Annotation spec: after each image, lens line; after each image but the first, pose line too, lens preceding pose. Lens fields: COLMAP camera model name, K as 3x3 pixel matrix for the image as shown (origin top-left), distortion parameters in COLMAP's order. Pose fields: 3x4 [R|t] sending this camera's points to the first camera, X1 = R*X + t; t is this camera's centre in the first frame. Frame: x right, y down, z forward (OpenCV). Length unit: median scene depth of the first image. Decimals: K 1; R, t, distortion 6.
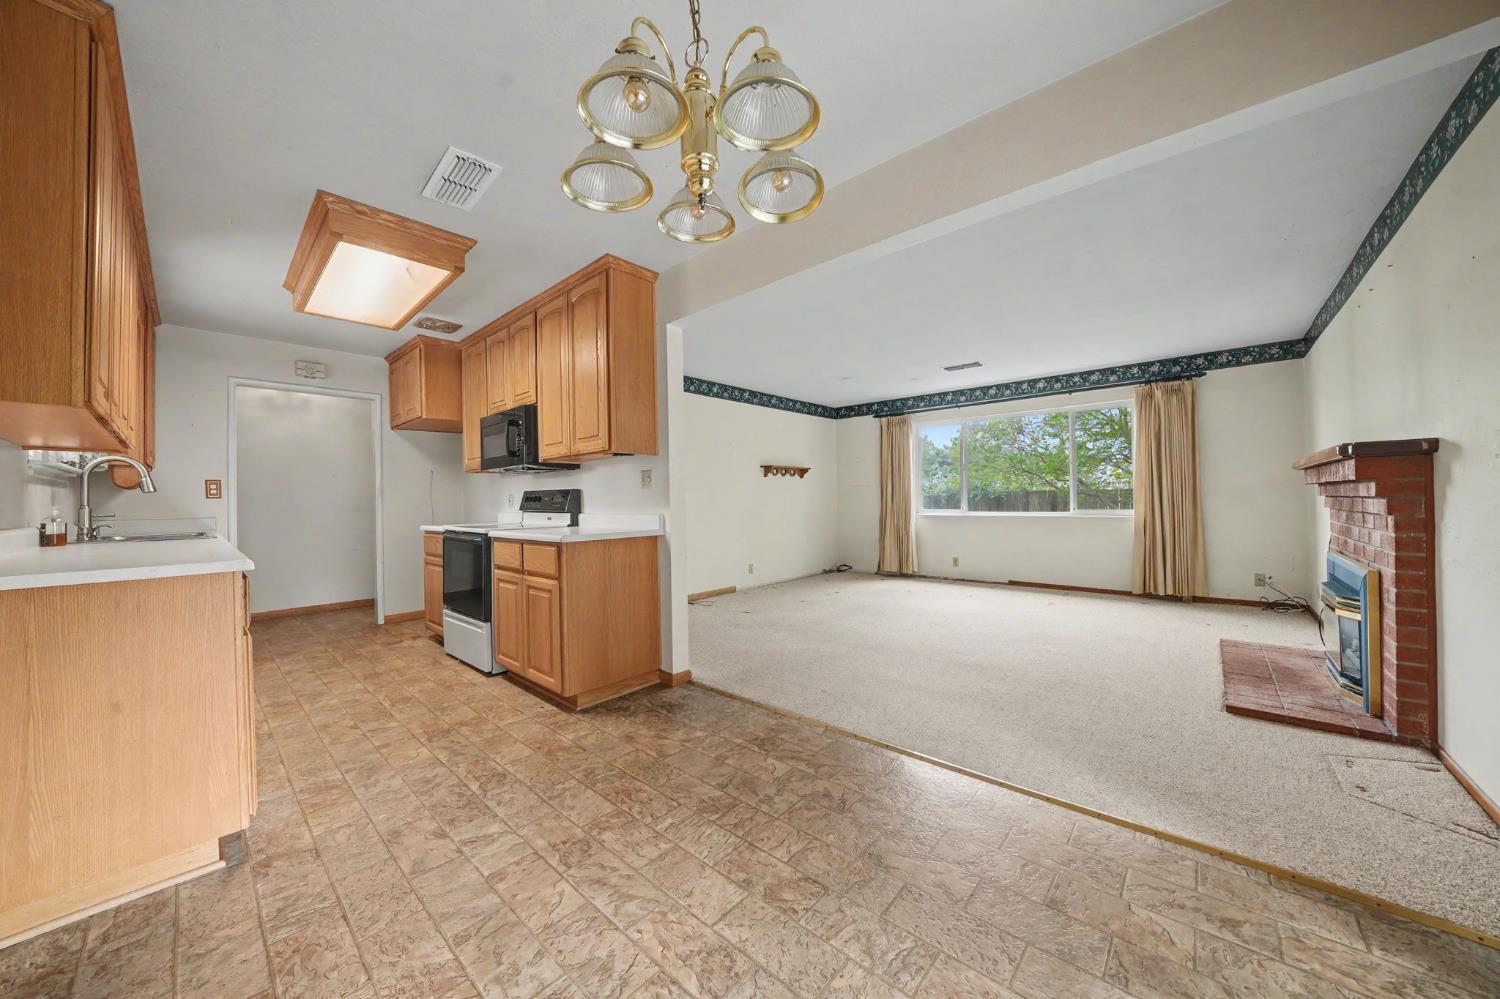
lens RADIAL K [[520.1, 0, 742.8], [0, 520.1, 497.6], [0, 0, 1]] dist [-0.027681, 0.004500]
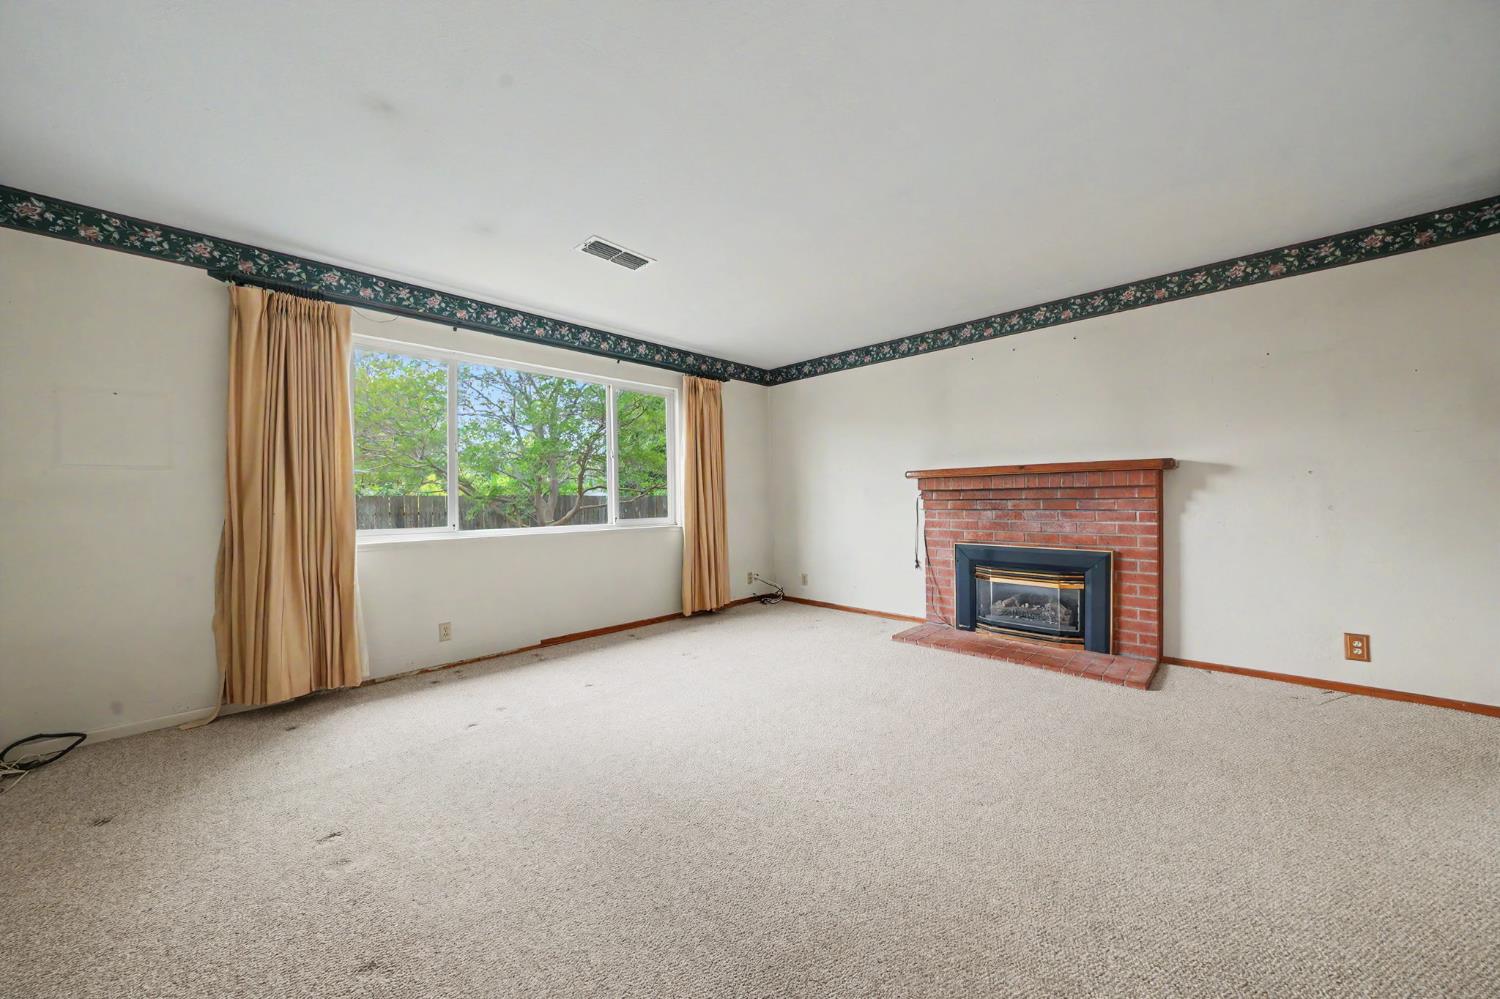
lens RADIAL K [[533.3, 0, 744.9], [0, 533.3, 502.2], [0, 0, 1]] dist [-0.015850, 0.000026]
pose [[0.043306, 0.009018, 0.999021, -0.205968], [0.006533, 0.999935, -0.009309, 0.010191], [-0.999041, 0.006930, 0.043244, 1.504022]]
